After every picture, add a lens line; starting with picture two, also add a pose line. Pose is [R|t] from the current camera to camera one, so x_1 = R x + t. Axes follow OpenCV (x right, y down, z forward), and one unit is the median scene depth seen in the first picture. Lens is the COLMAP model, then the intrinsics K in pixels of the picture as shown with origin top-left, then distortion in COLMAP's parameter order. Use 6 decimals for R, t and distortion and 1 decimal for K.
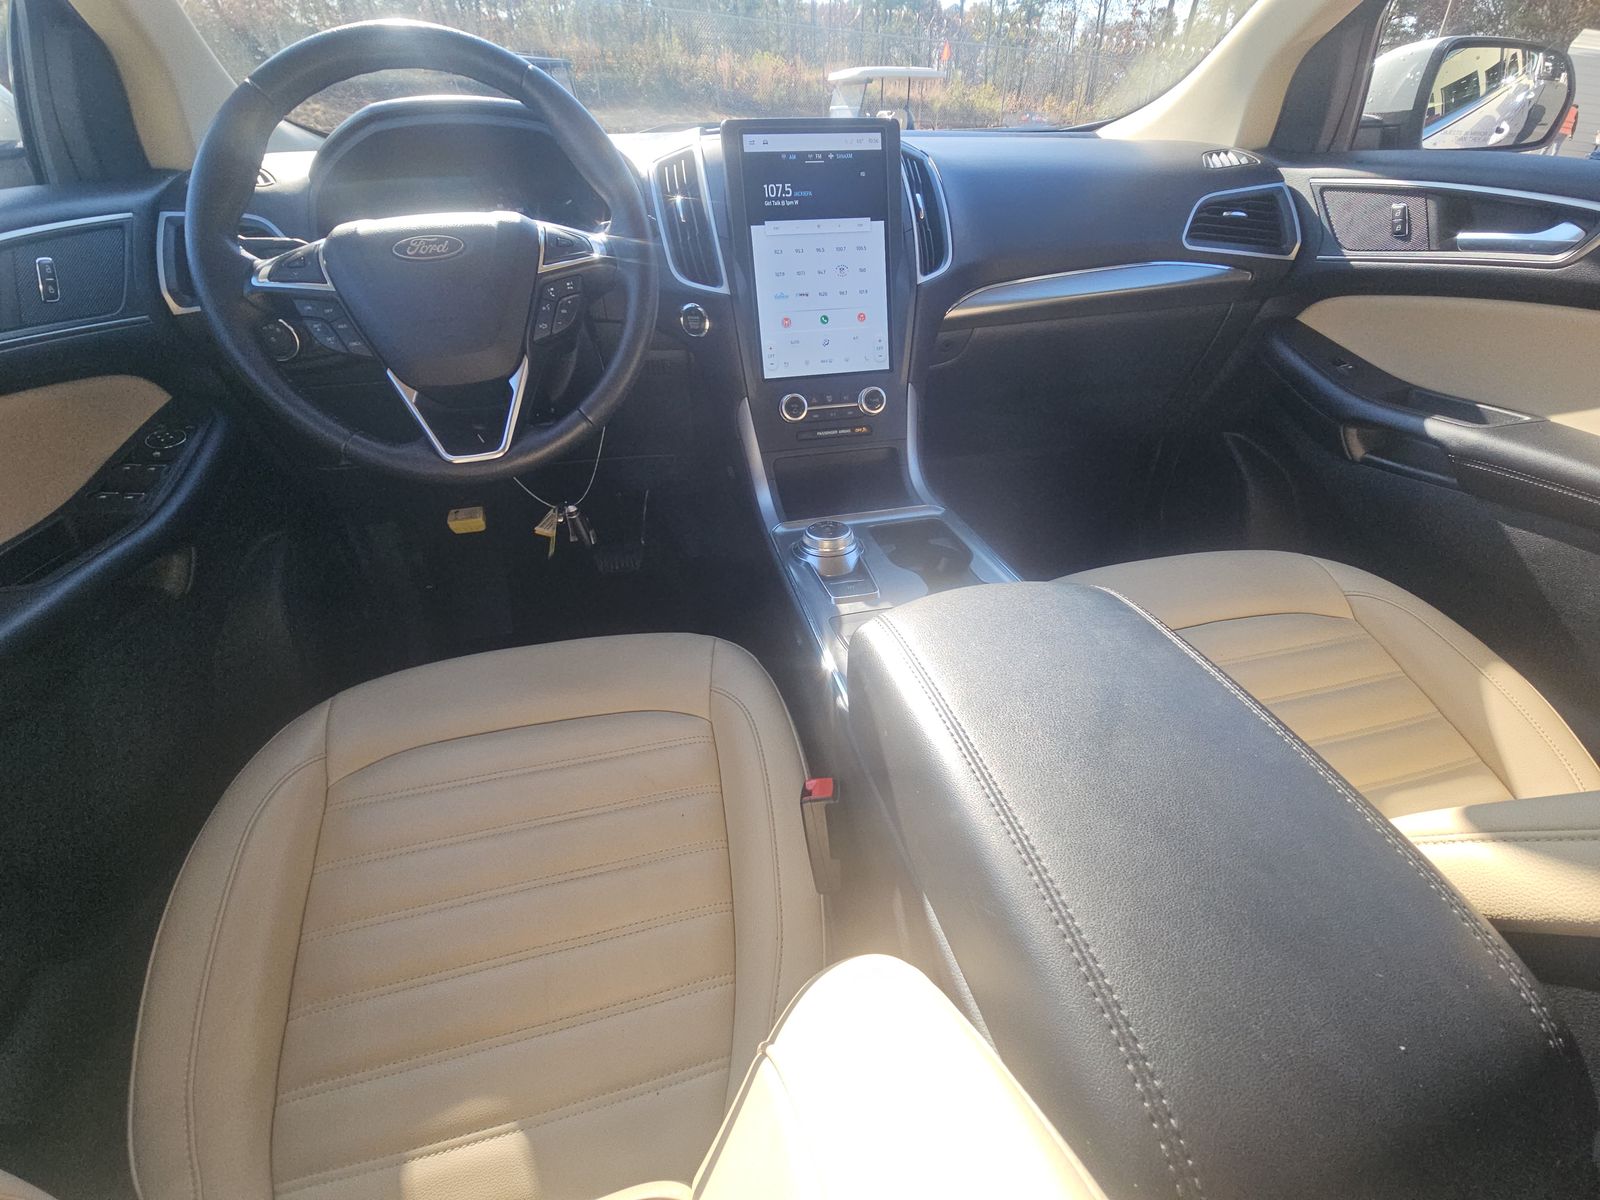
lens RADIAL K [[640.6, 0, 795.9], [0, 640.6, 605.6], [0, 0, 1]] dist [0.001473, -0.000262]
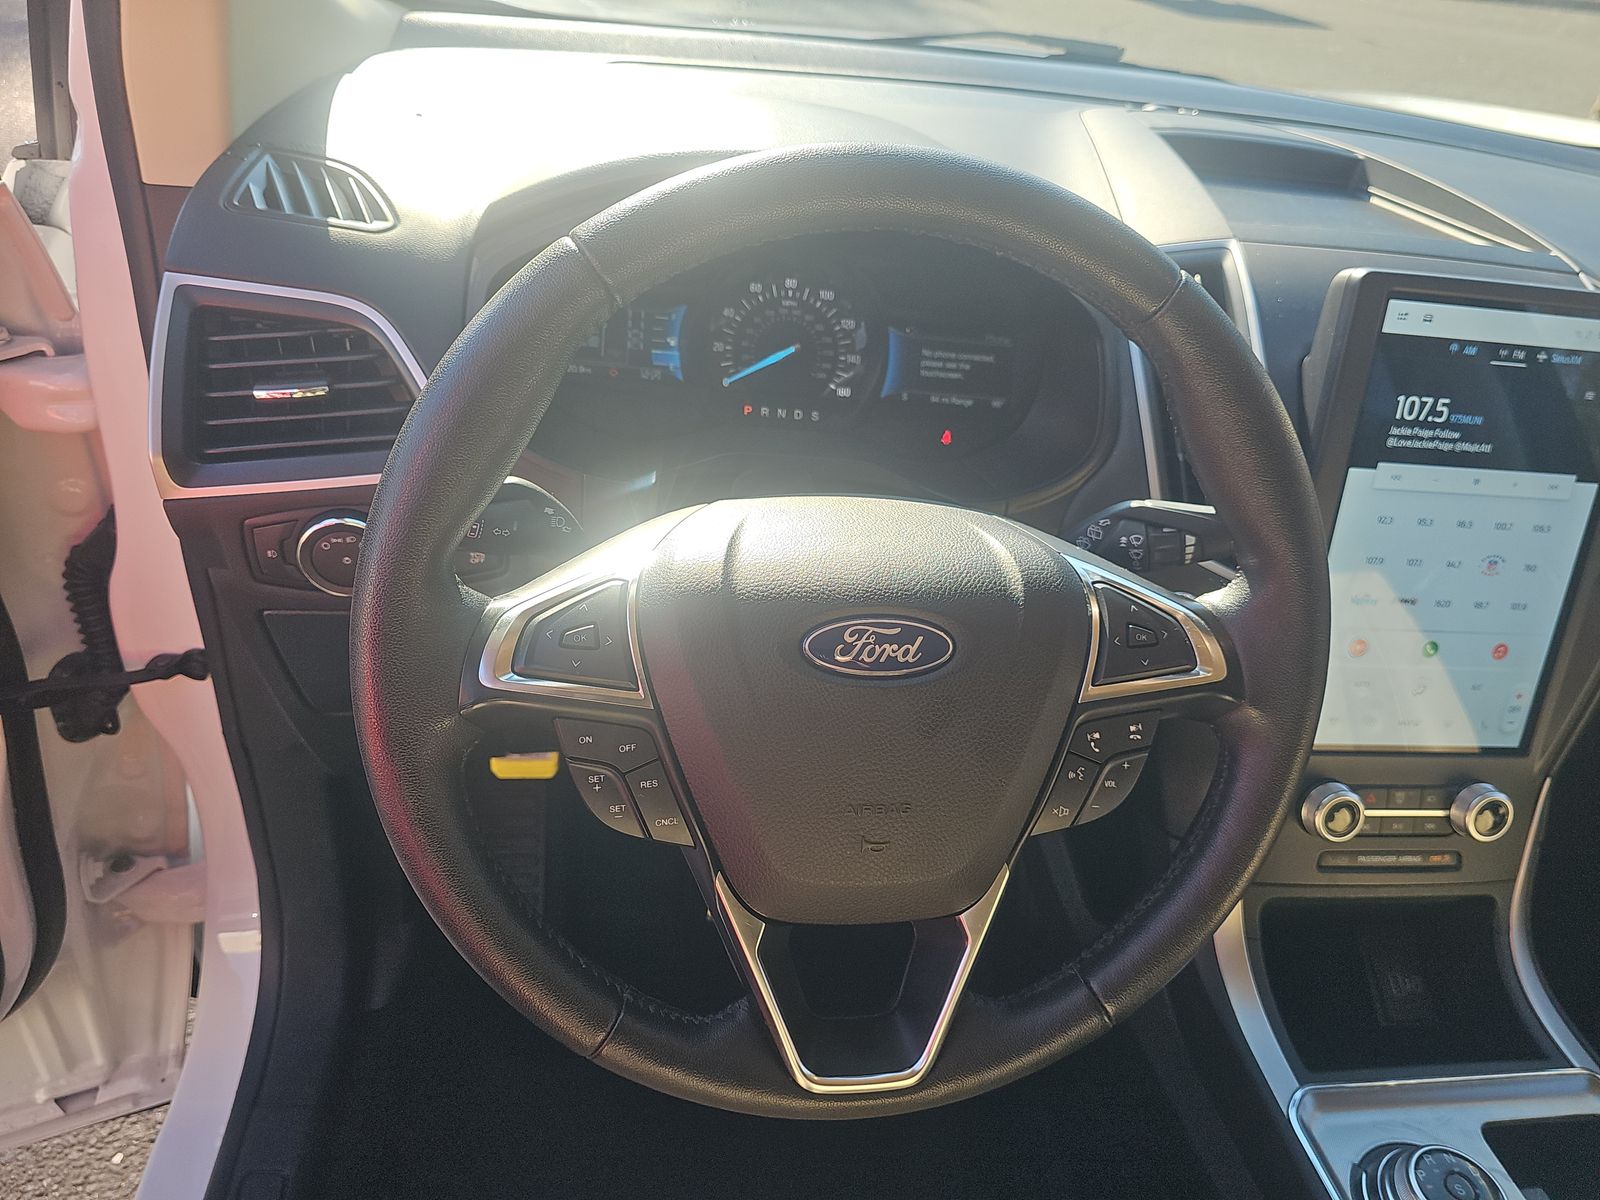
lens RADIAL K [[1069.7, 0, 808.9], [0, 1069.7, 606.3], [0, 0, 1]] dist [0.010089, -0.010931]
pose [[0.985229, 0.171009, 0.008976, -0.467435], [-0.170987, 0.985268, -0.003158, -0.425587], [-0.009384, 0.001576, 0.999955, 0.204600]]
